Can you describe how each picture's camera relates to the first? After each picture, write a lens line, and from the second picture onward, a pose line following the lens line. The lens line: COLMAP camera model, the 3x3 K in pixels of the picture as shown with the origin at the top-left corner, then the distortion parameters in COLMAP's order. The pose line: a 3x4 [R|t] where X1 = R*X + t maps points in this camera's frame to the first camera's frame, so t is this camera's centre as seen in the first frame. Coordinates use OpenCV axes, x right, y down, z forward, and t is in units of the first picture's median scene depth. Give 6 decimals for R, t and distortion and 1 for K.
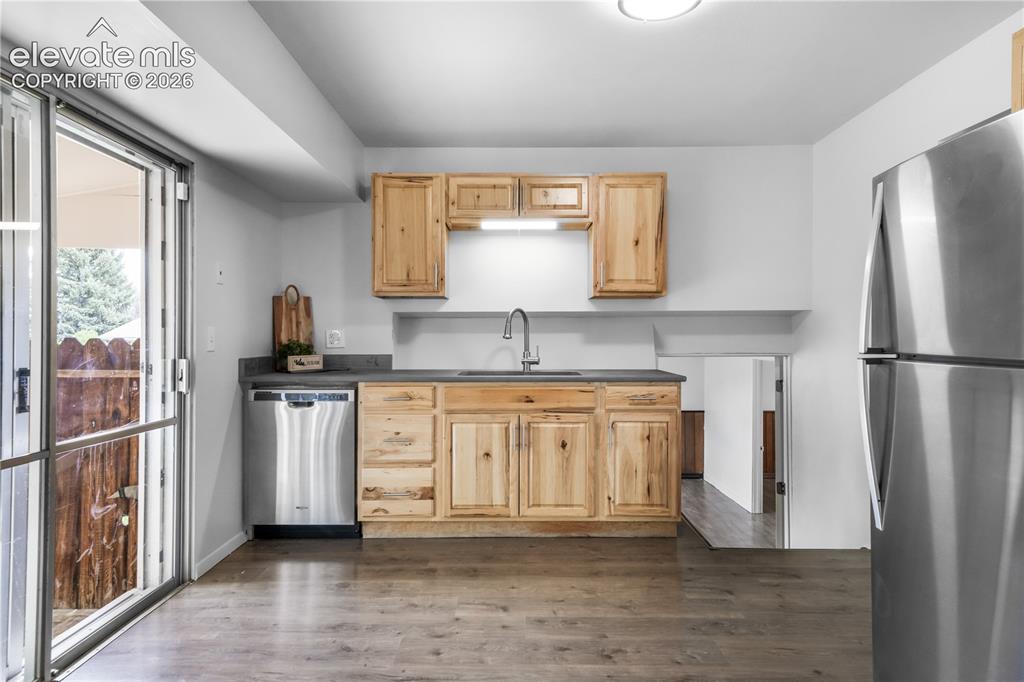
lens RADIAL K [[632.5, 0, 511.7], [0, 632.5, 334.2], [0, 0, 1]] dist [0.021796, -0.004784]
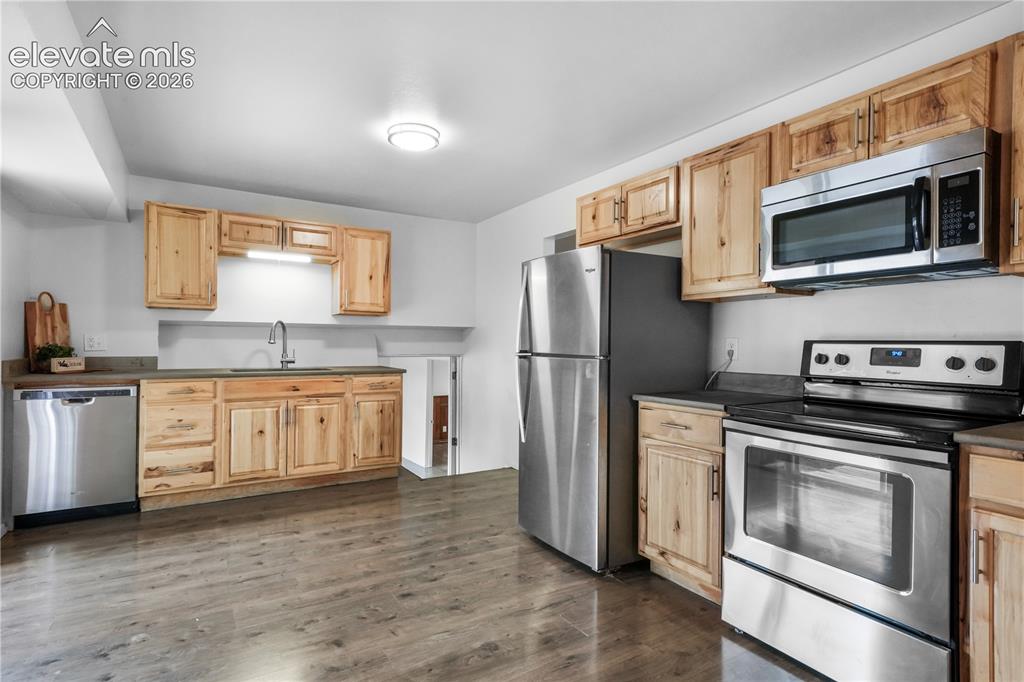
lens RADIAL K [[523.4, 0, 507.8], [0, 523.4, 344.6], [0, 0, 1]] dist [0.013851, 0.000897]
pose [[0.852145, 0.006114, 0.523270, -0.173210], [-0.010508, 0.999930, 0.005428, -0.002101], [-0.523200, -0.010124, 0.852150, -0.193411]]
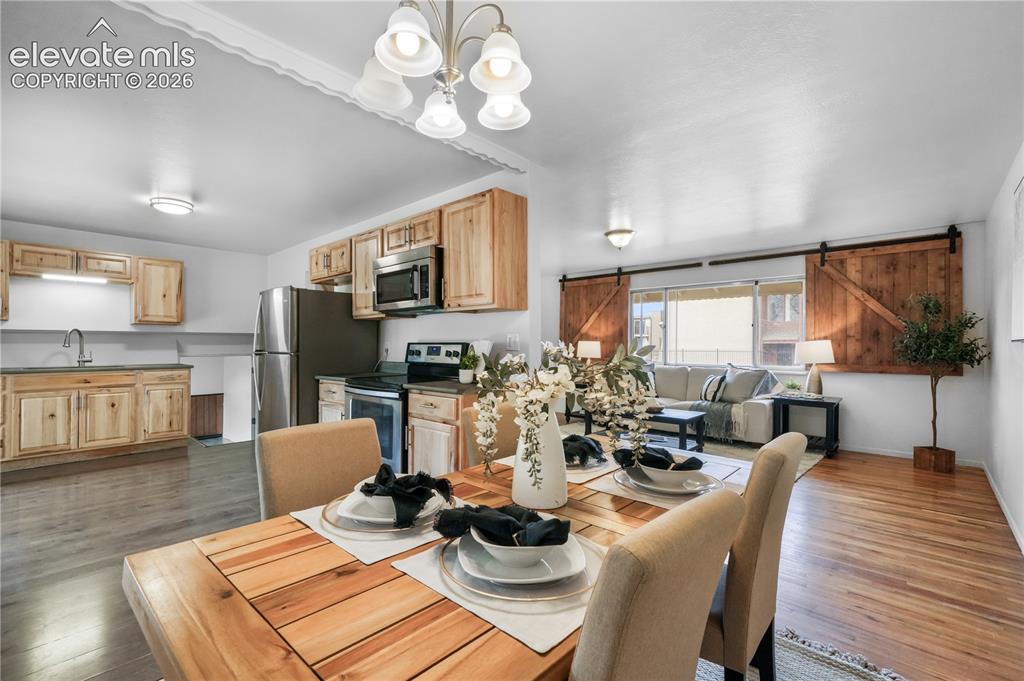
lens RADIAL K [[451.6, 0, 507.7], [0, 451.6, 343.4], [0, 0, 1]] dist [0.011225, 0.002726]
pose [[0.680353, 0.004168, 0.732873, -0.107866], [-0.003878, 0.999990, -0.002087, -0.004726], [-0.732874, -0.001422, 0.680362, -0.726996]]
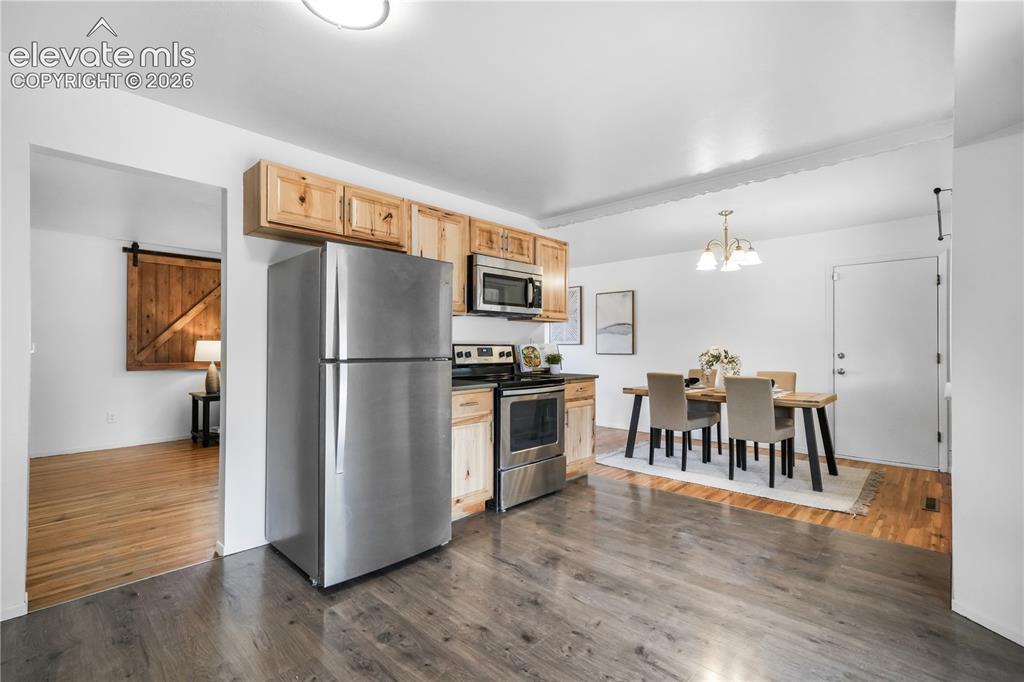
lens RADIAL K [[463.3, 0, 509.6], [0, 463.3, 344.1], [0, 0, 1]] dist [0.015069, 0.002900]
pose [[-0.730282, 0.003328, 0.683137, -0.274239], [-0.002909, 0.999964, -0.007981, 0.000292], [-0.683139, -0.007816, -0.730246, 0.863702]]
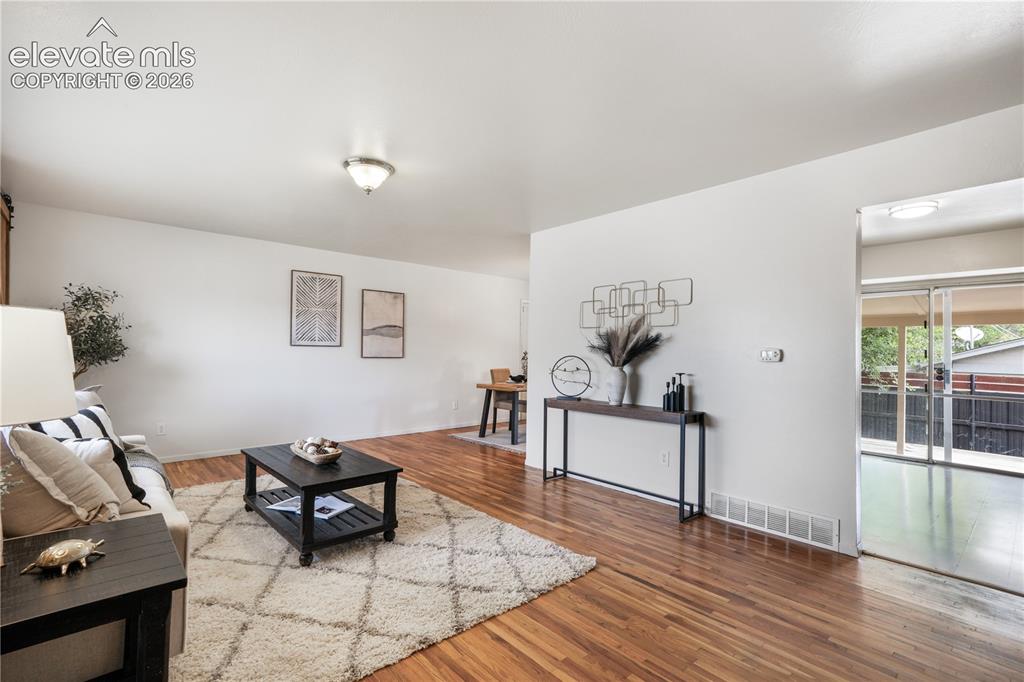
lens RADIAL K [[463.3, 0, 517.3], [0, 463.3, 346.2], [0, 0, 1]] dist [0.015069, 0.002900]
pose [[-0.736540, -0.021406, -0.676055, 1.559457], [-0.014479, 0.999769, -0.015881, 0.001923], [0.676238, -0.001908, -0.736680, 0.833957]]
